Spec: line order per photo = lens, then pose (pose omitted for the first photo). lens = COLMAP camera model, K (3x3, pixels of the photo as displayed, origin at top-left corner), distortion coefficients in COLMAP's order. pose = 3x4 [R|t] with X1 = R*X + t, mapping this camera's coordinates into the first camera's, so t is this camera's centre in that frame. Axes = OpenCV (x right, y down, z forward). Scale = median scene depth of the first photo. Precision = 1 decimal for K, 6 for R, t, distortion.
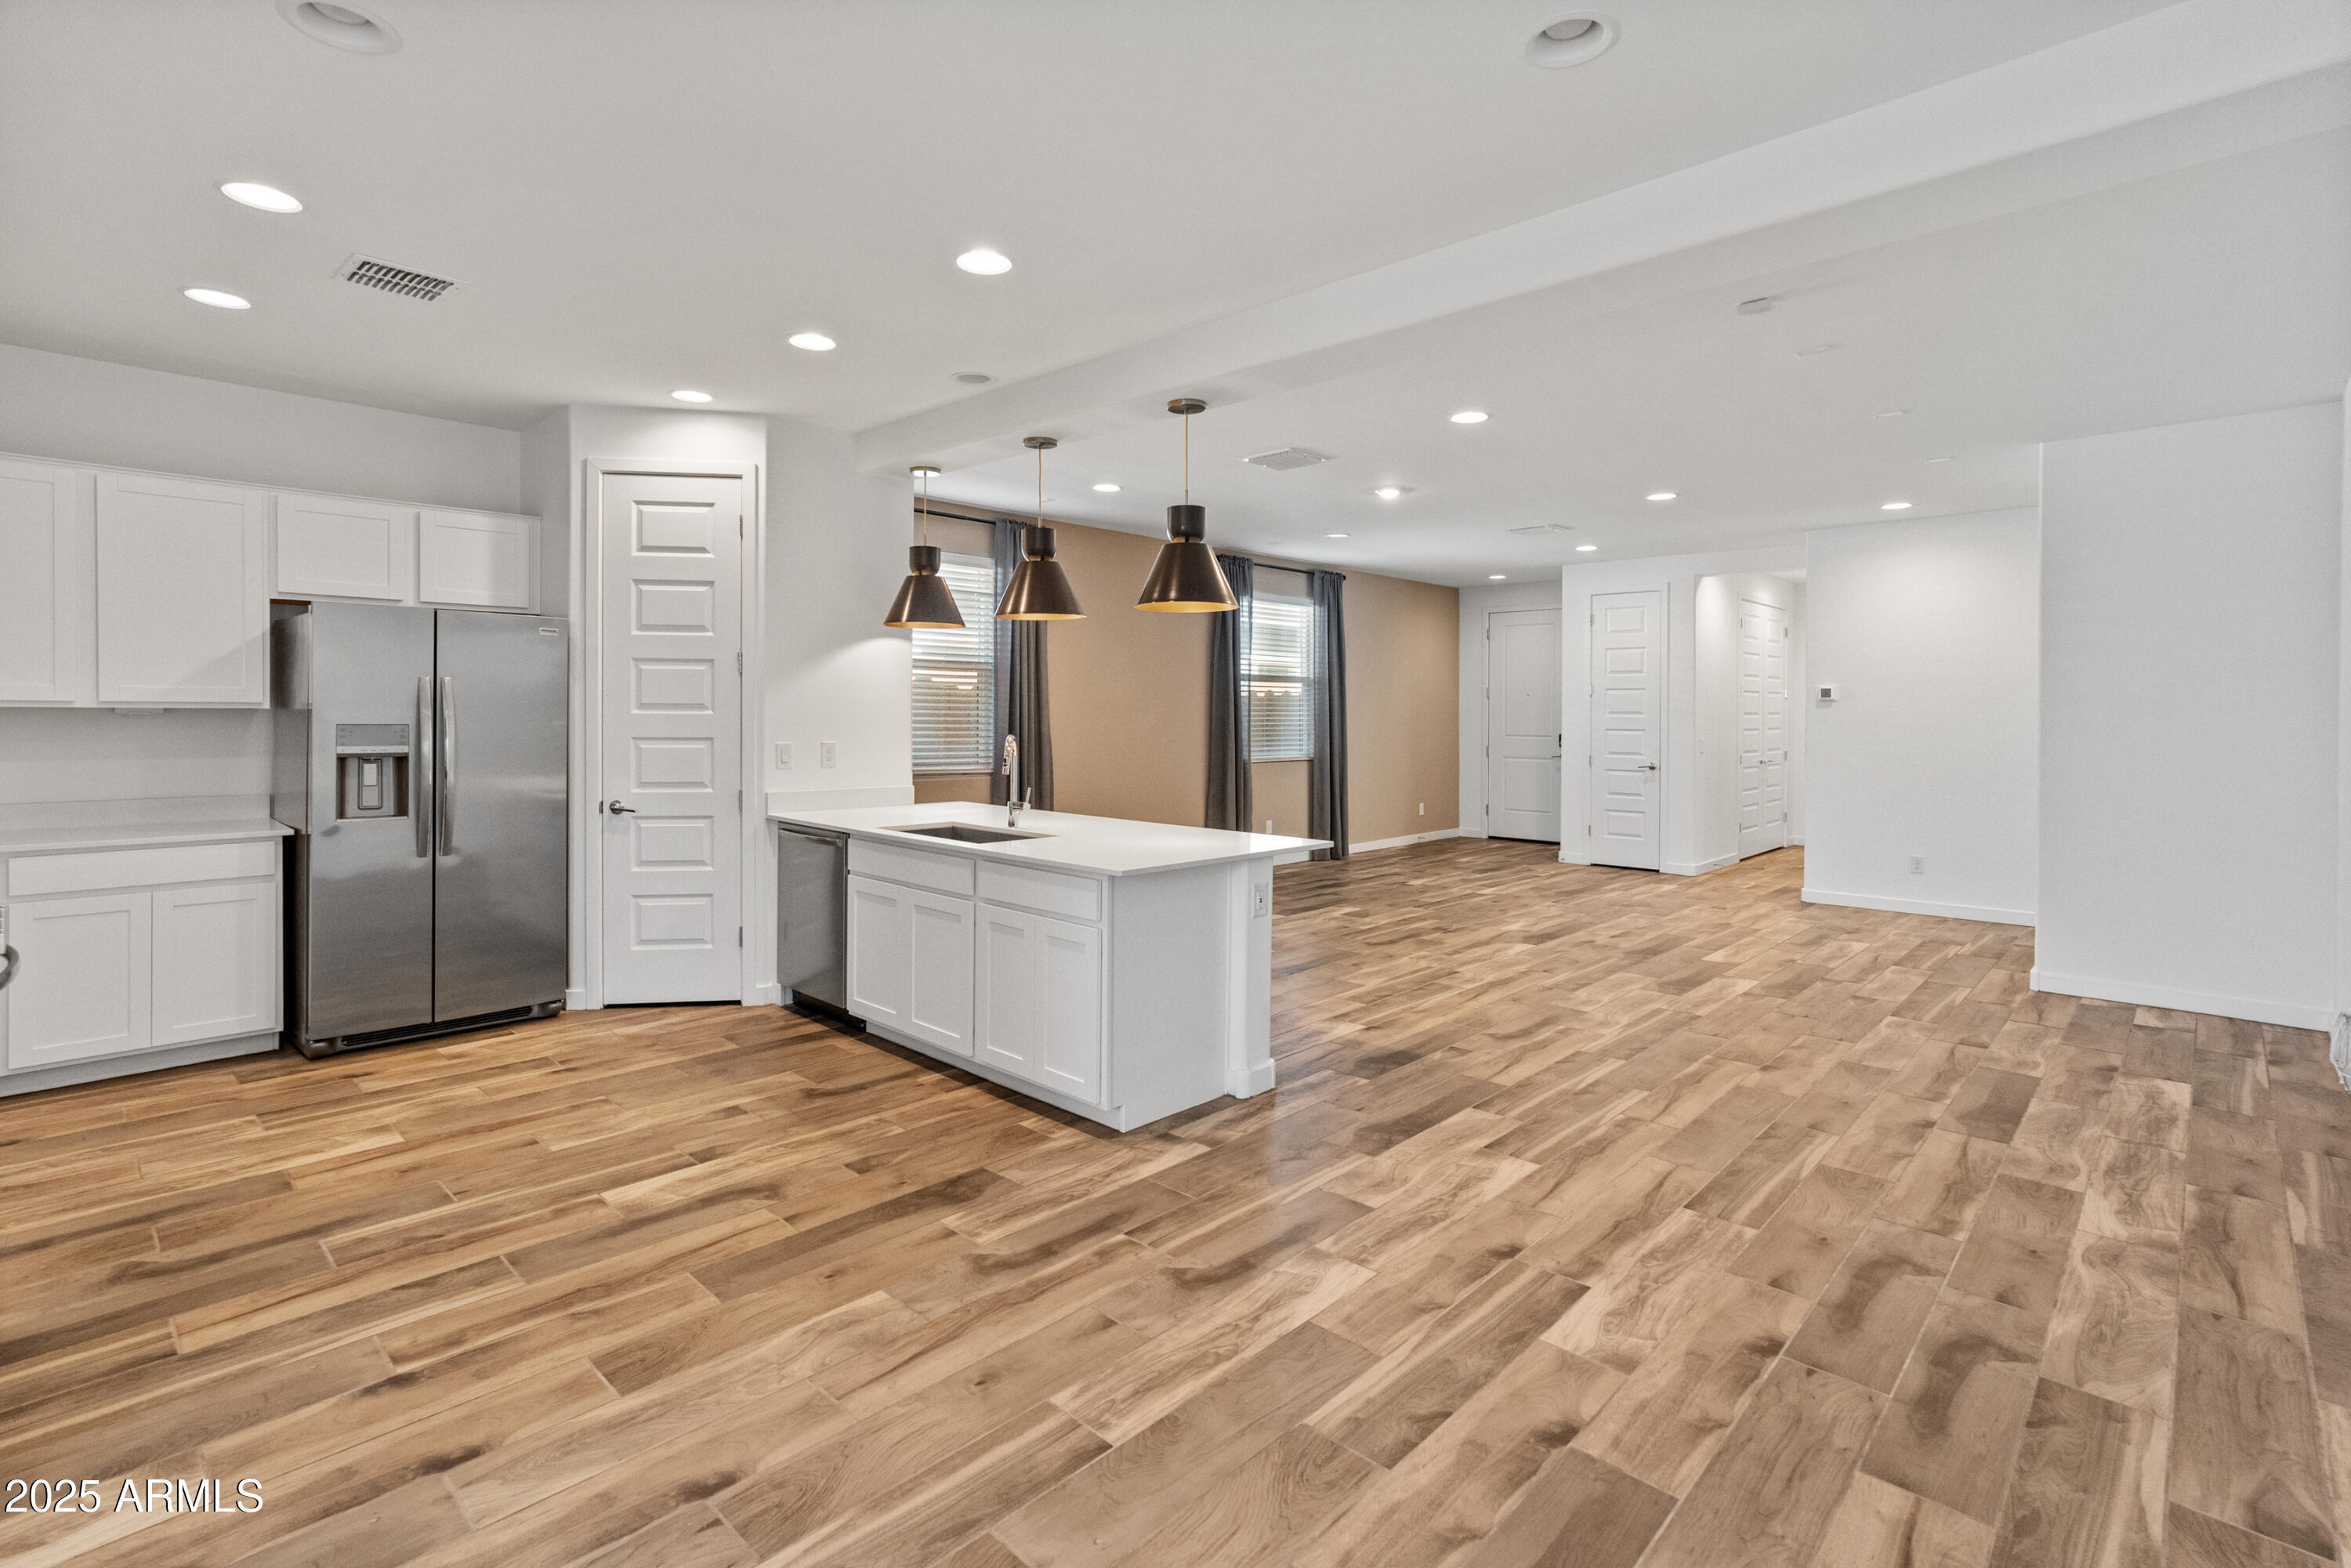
lens RADIAL K [[1106.7, 0, 1183.9], [0, 1106.7, 715.7], [0, 0, 1]] dist [-0.028021, 0.018921]
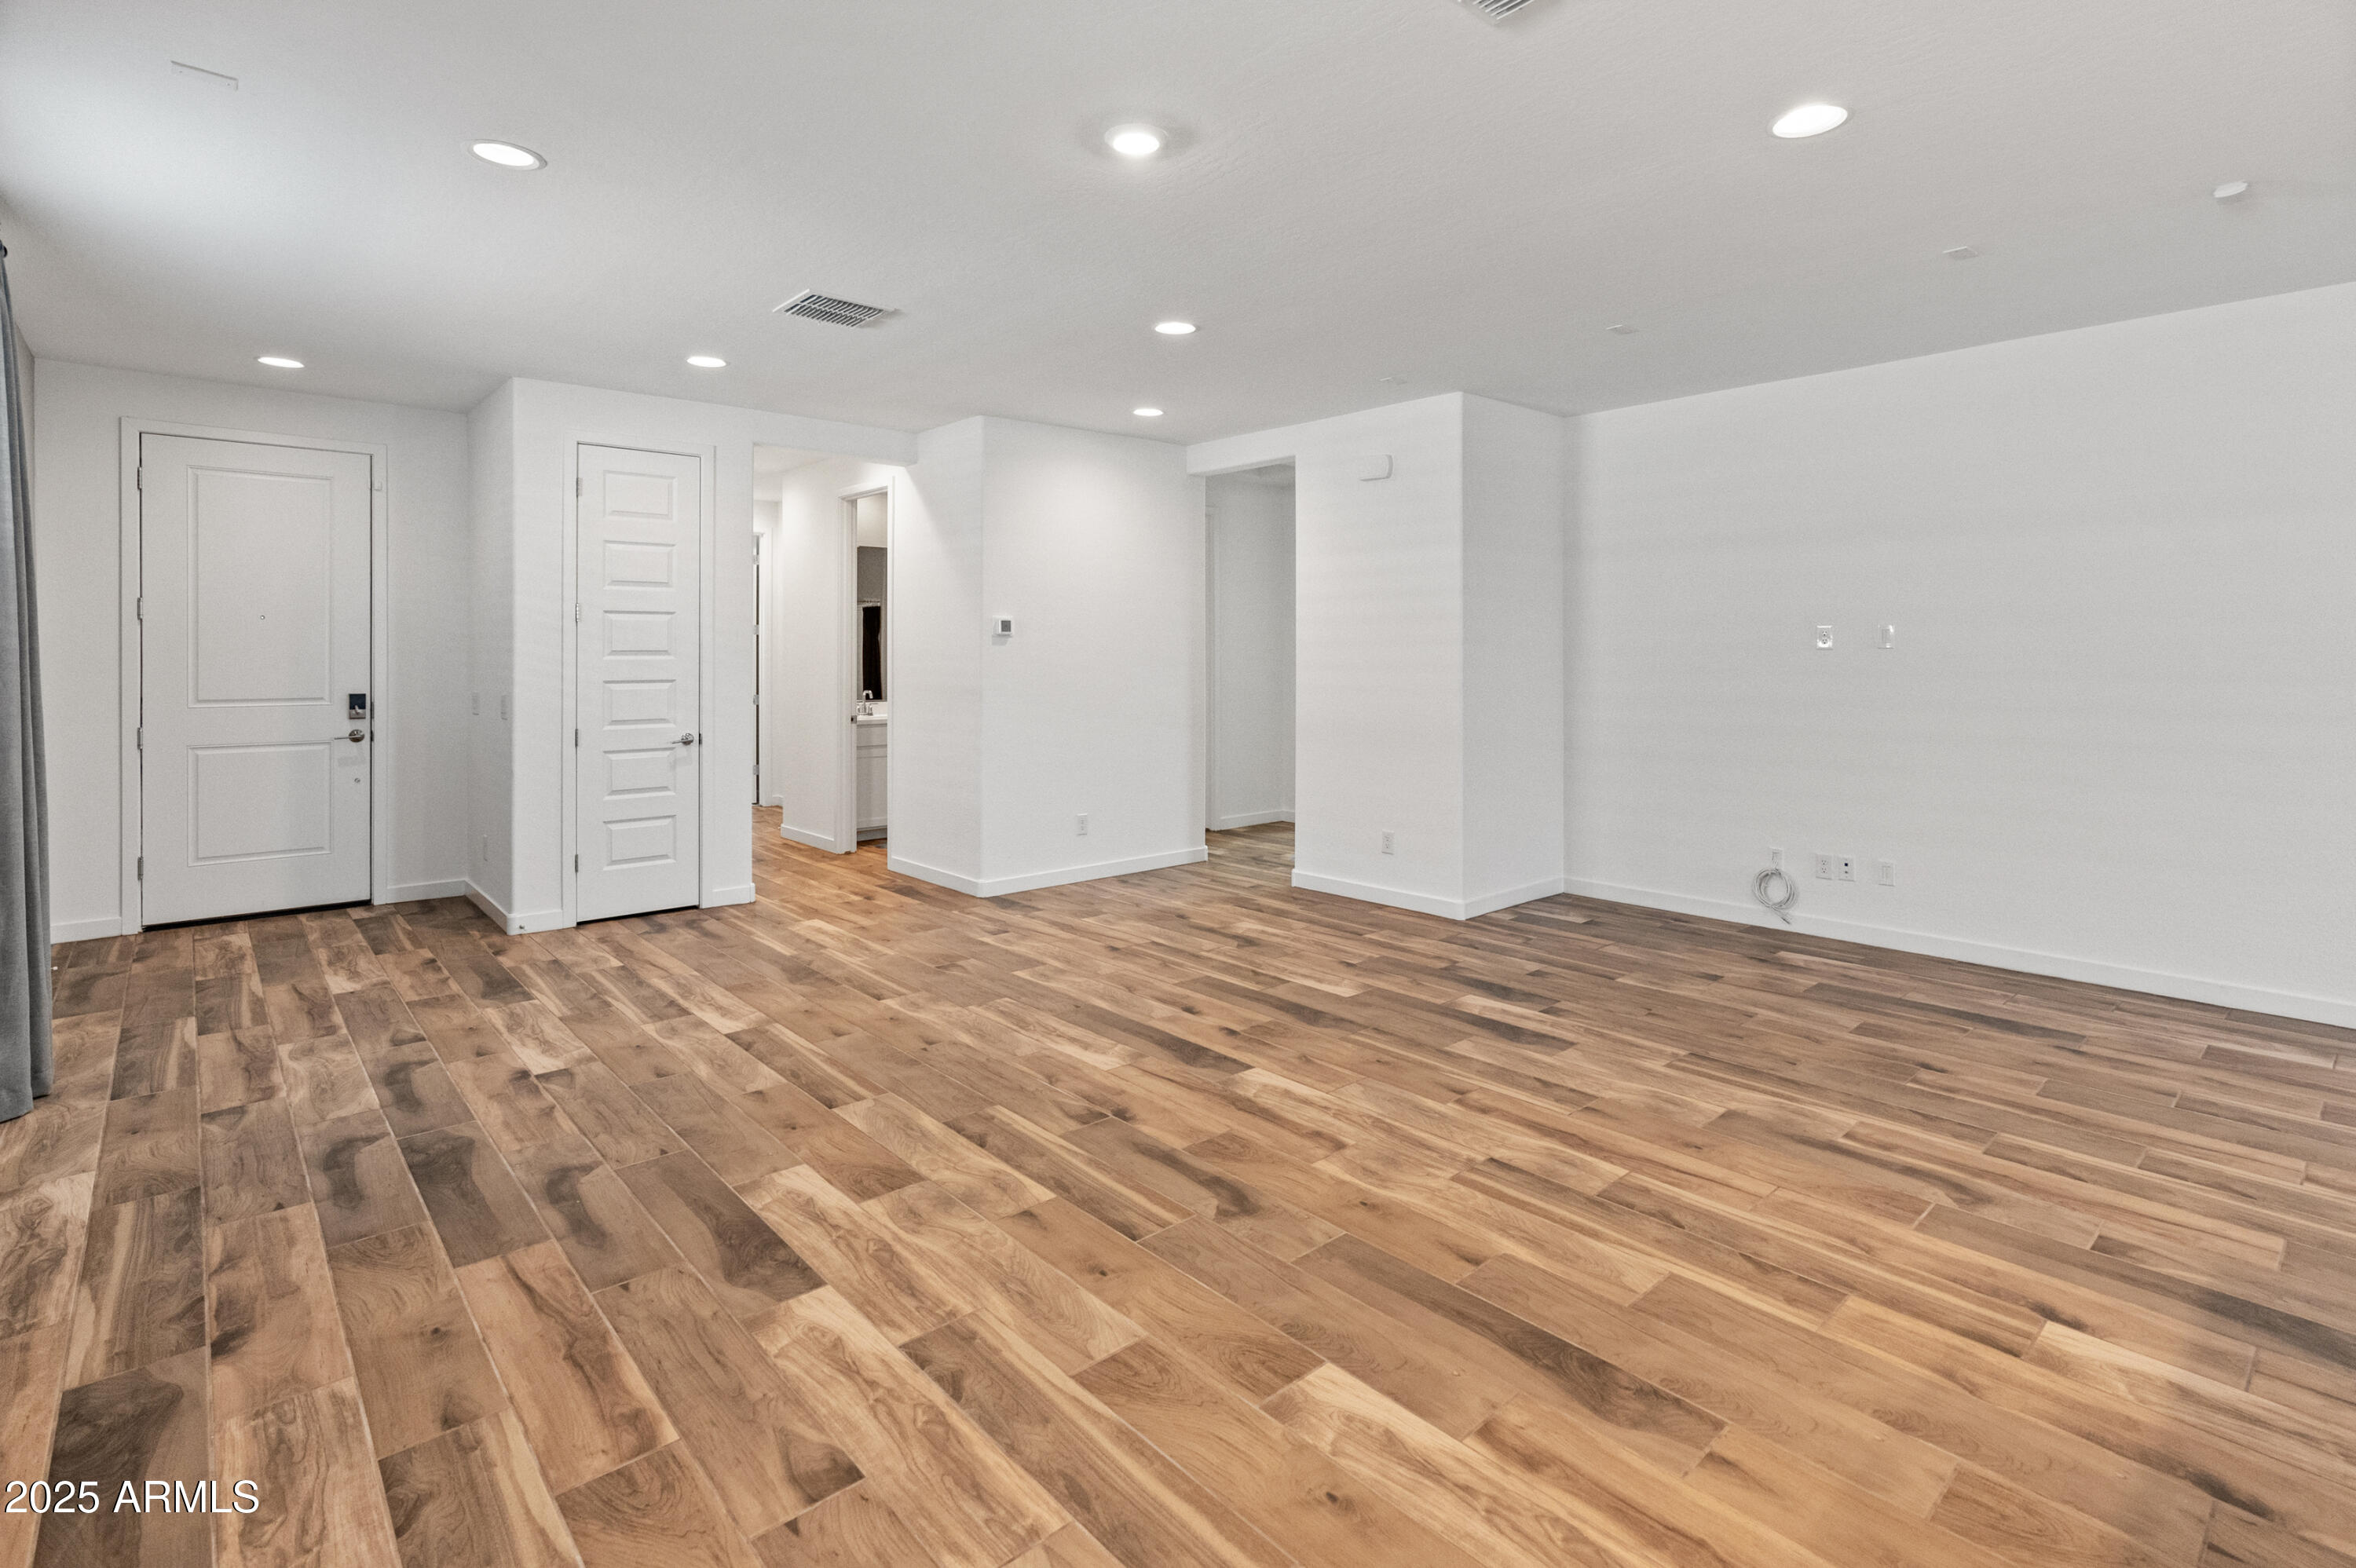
lens RADIAL K [[1132.2, 0, 1174.3], [0, 1132.2, 676.4], [0, 0, 1]] dist [-0.028510, 0.017640]
pose [[0.097544, -0.027527, 0.994850, -0.300002], [0.005111, 0.999618, 0.027158, -0.008176], [-0.995218, 0.002435, 0.097647, 1.169043]]
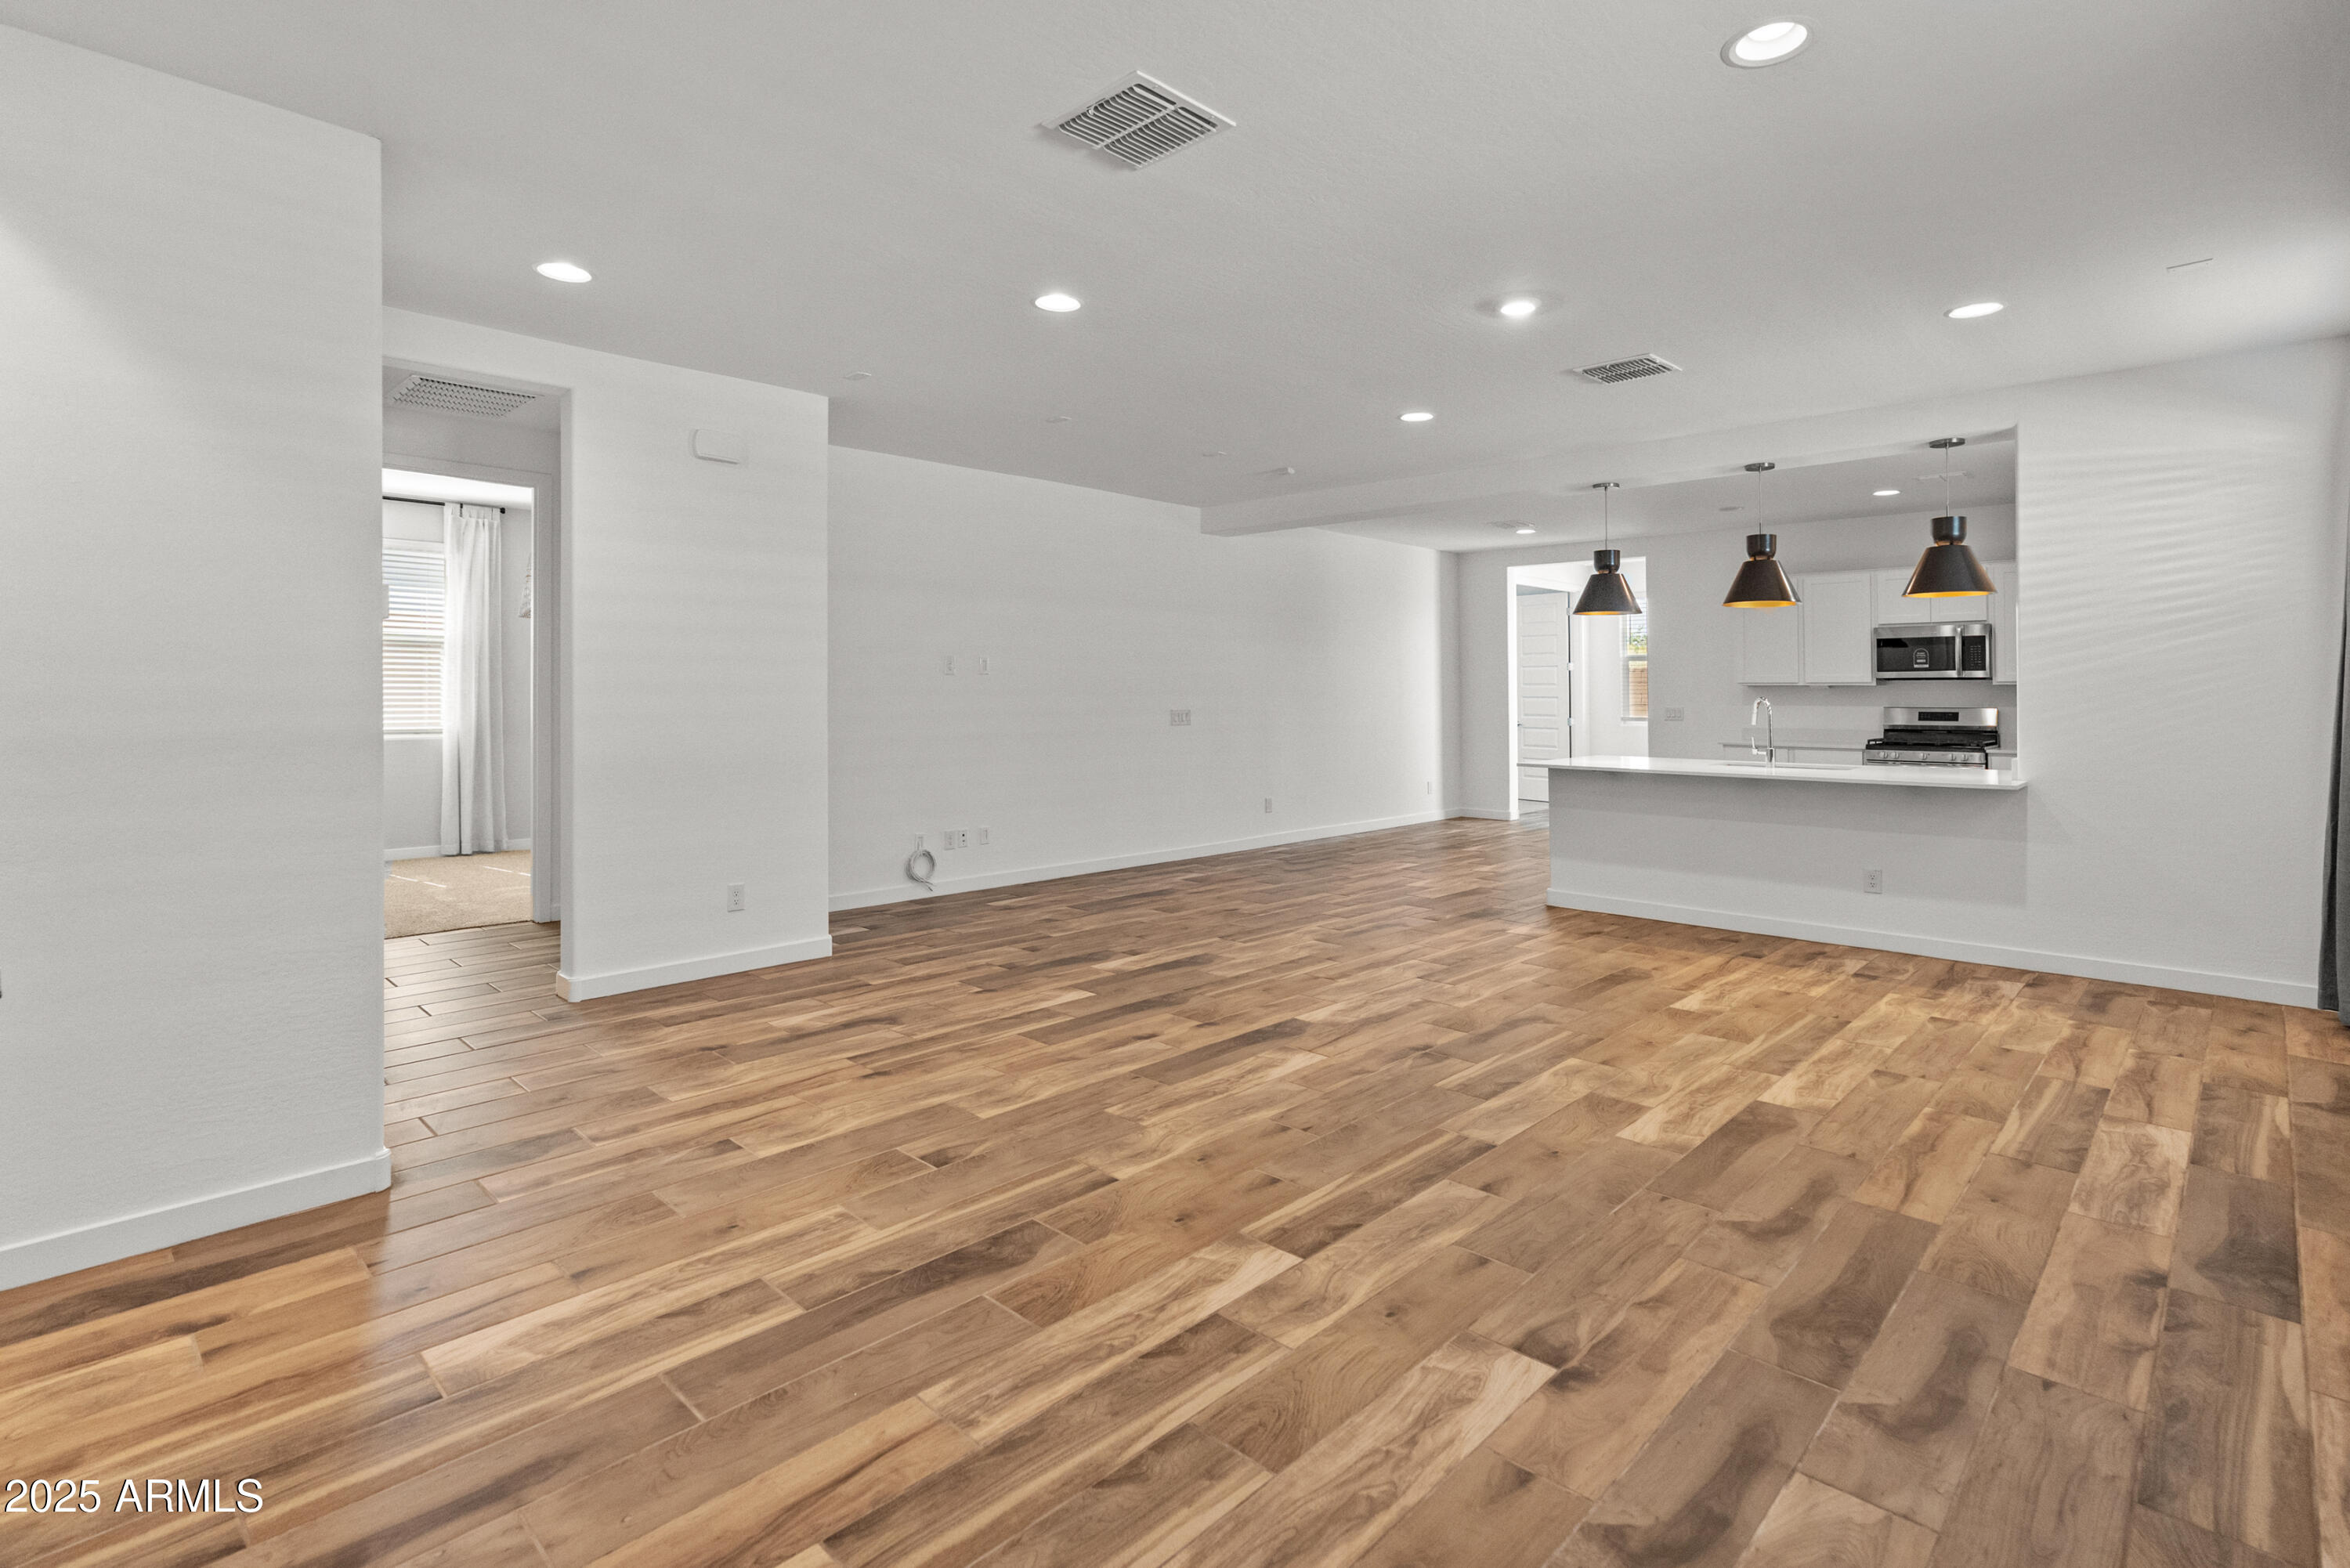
lens RADIAL K [[1138.6, 0, 1176.6], [0, 1138.6, 680.4], [0, 0, 1]] dist [-0.025806, 0.013491]
pose [[-0.999726, -0.007202, 0.022263, 0.447272], [-0.007310, 0.999962, -0.004775, 0.008182], [-0.022228, -0.004936, -0.999741, 2.012344]]
